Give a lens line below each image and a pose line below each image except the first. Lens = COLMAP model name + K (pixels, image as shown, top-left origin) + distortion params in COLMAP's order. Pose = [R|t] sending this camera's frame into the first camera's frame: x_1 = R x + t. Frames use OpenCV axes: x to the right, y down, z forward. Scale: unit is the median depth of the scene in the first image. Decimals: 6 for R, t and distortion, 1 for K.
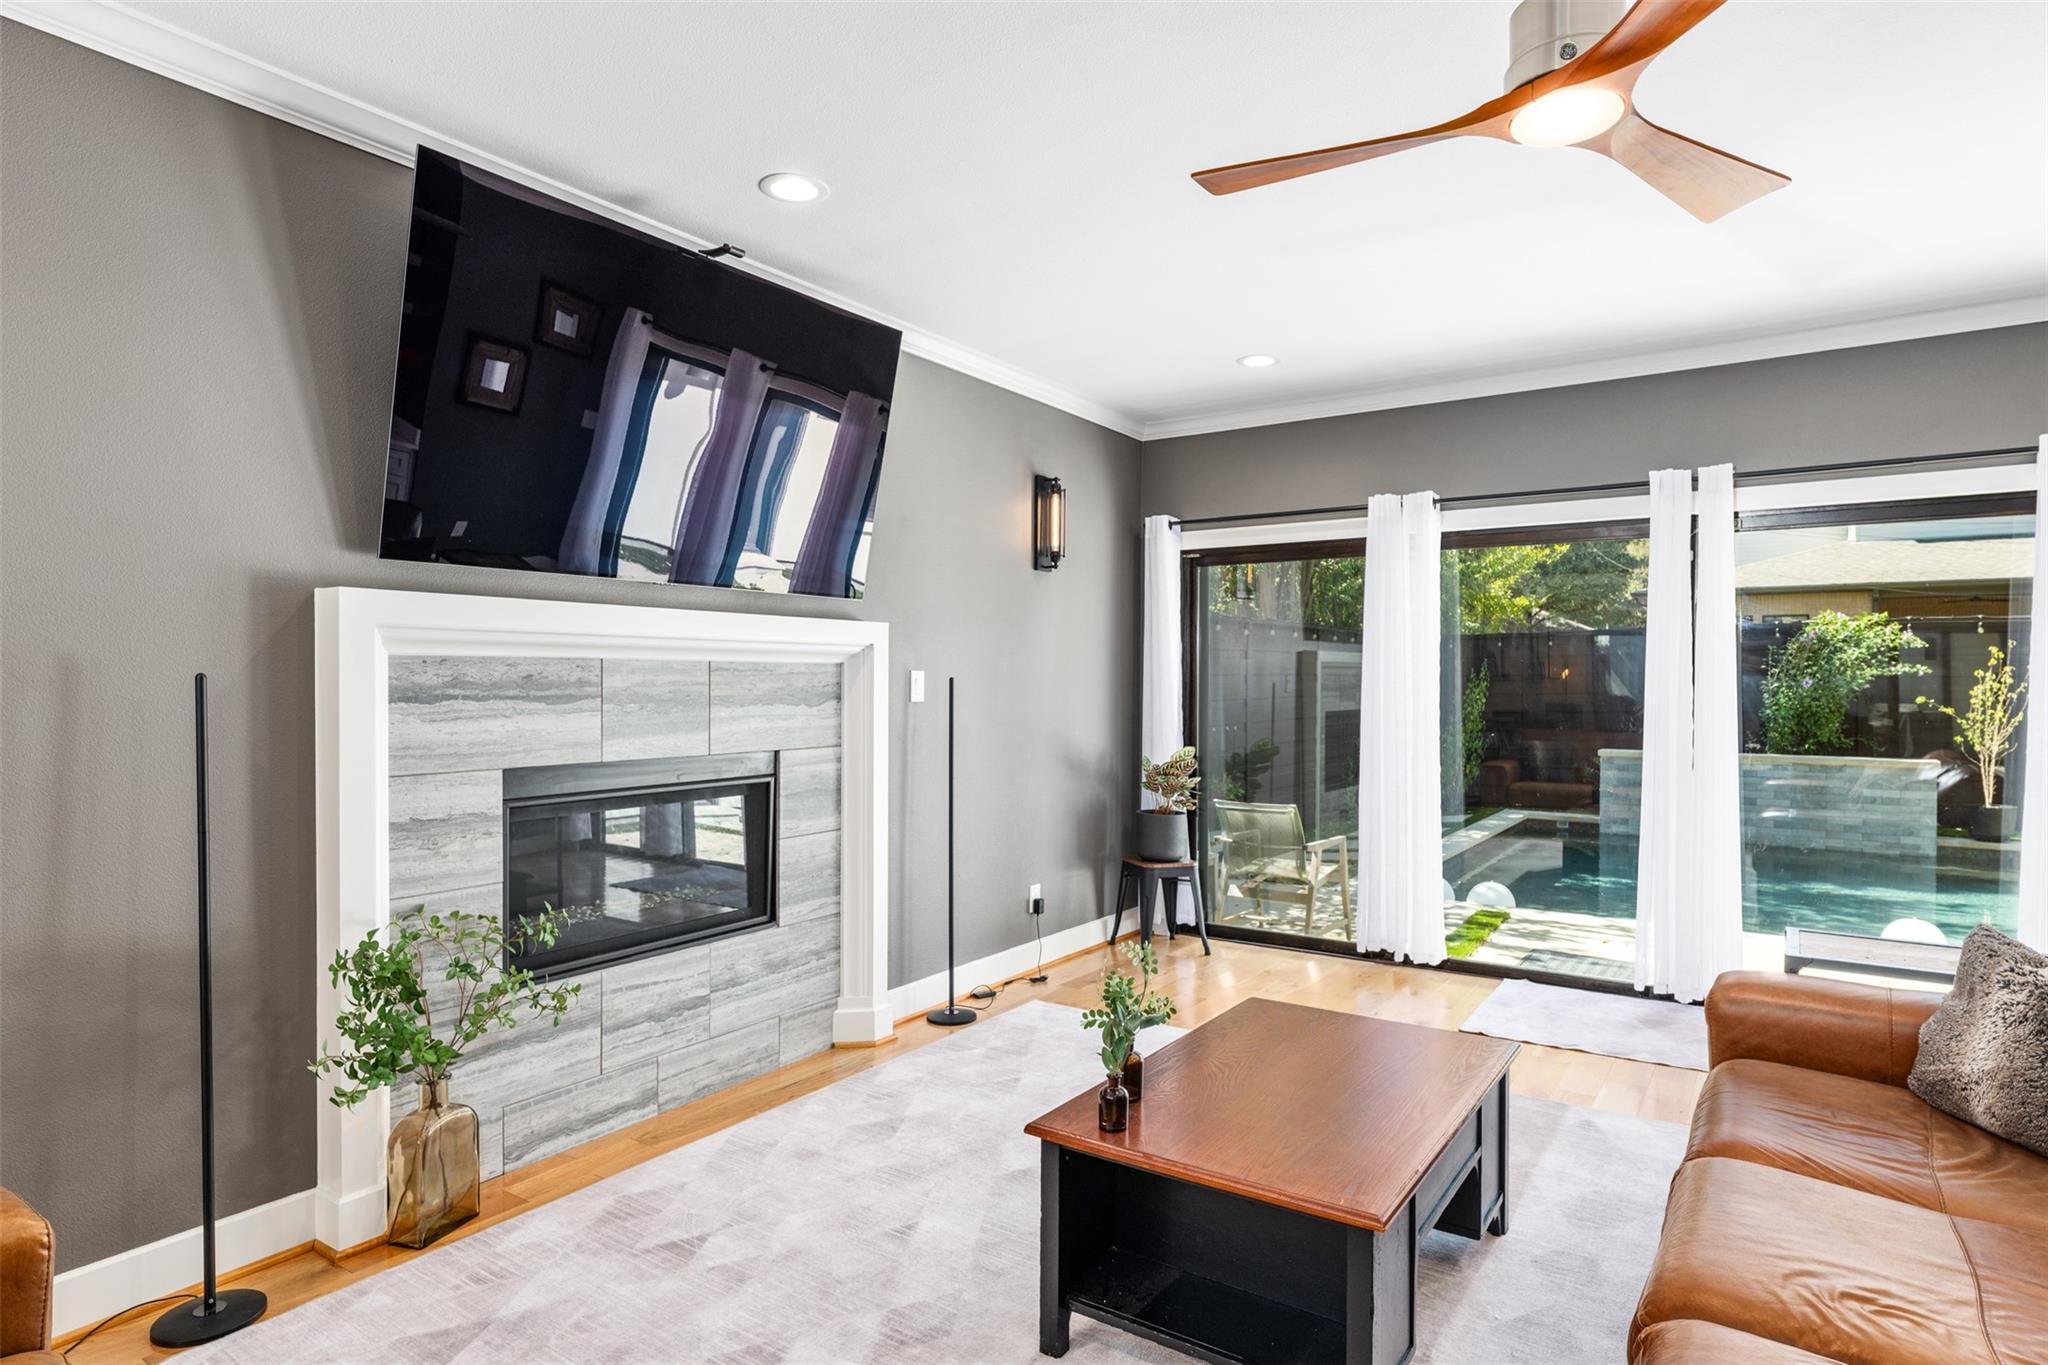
lens RADIAL K [[1118.9, 0, 1025.0], [0, 1118.9, 689.5], [0, 0, 1]] dist [0.001171, 0.002175]
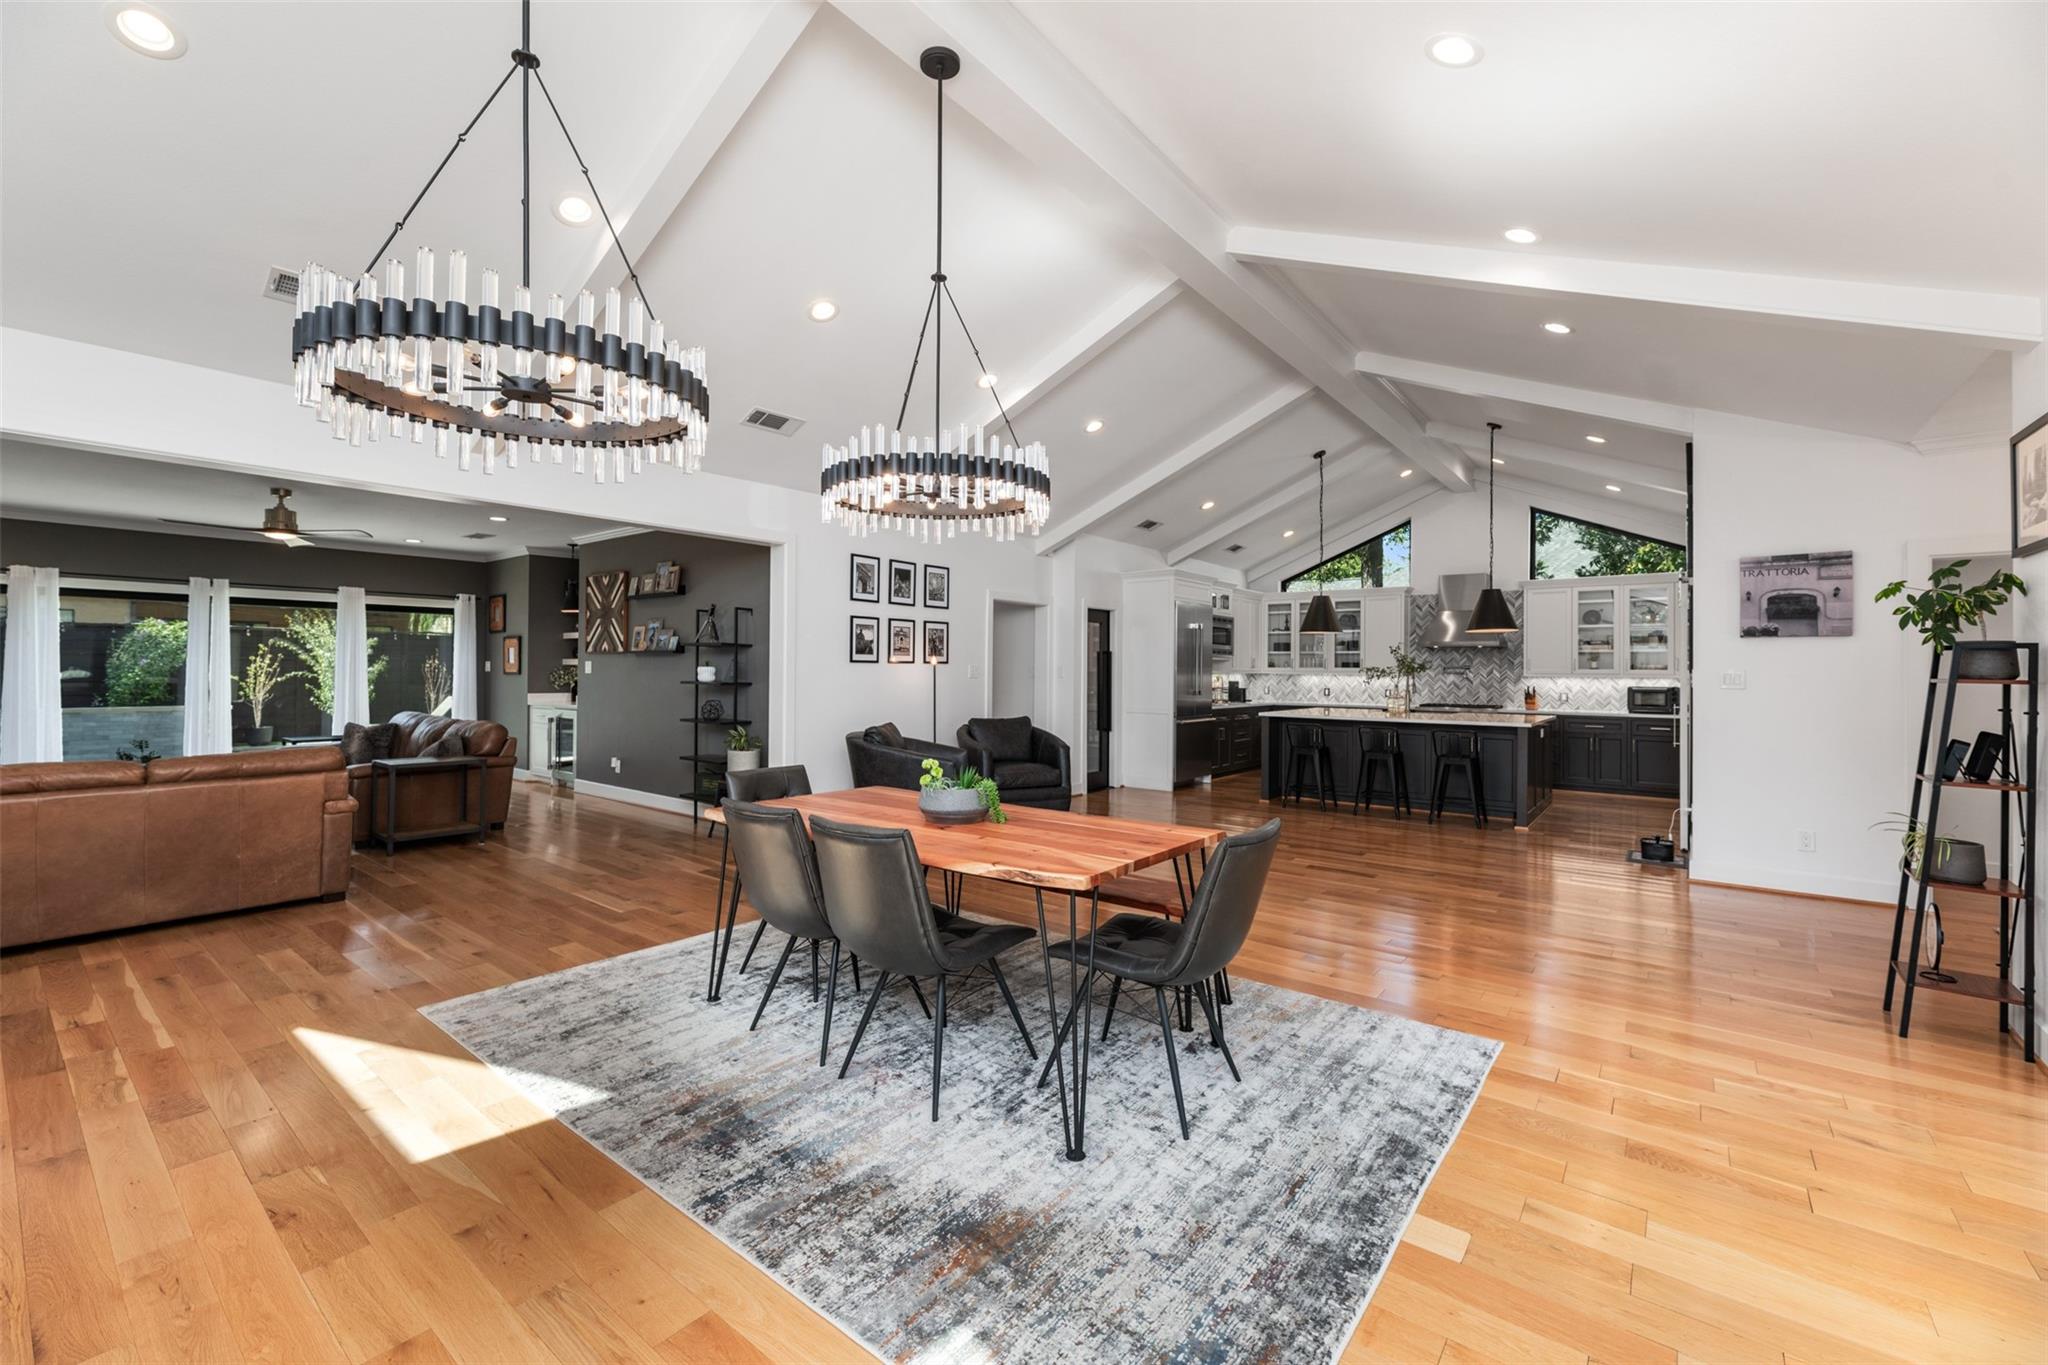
lens RADIAL K [[839.8, 0, 1024.0], [0, 839.8, 663.6], [0, 0, 1]] dist [-0.000440, -0.000391]
pose [[0.064065, 0.003974, 0.997938, -1.378542], [0.001567, 0.999990, -0.004083, 0.007096], [-0.997944, 0.001825, 0.064058, -1.119938]]
